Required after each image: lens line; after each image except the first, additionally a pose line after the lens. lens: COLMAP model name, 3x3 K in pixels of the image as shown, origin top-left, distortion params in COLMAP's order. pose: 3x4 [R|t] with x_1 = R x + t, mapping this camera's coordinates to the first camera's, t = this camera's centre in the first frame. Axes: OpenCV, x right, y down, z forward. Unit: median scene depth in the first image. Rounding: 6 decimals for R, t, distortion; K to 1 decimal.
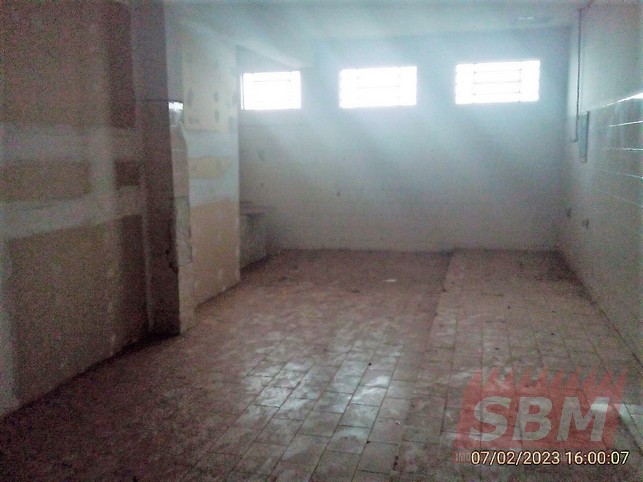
lens RADIAL K [[593.6, 0, 307.7], [0, 593.6, 238.8], [0, 0, 1]] dist [0.090269, -0.196145]
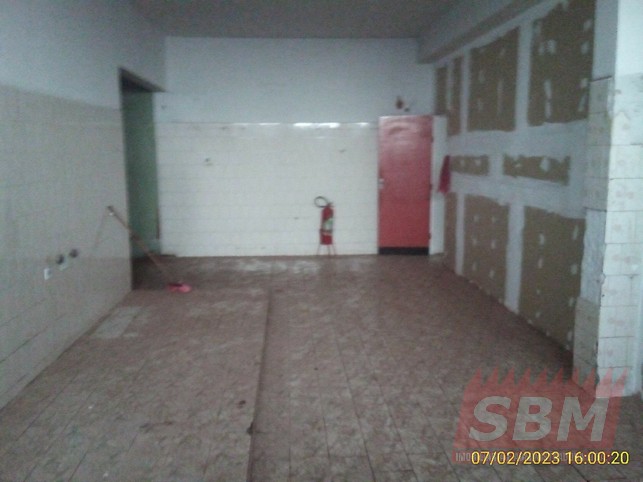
lens RADIAL K [[593.6, 0, 307.7], [0, 593.6, 238.8], [0, 0, 1]] dist [0.090269, -0.196145]
pose [[-0.949026, 0.061201, -0.309198, 0.368616], [-0.035749, 0.953739, 0.298504, -0.254947], [0.313163, 0.294341, -0.902935, 1.652365]]
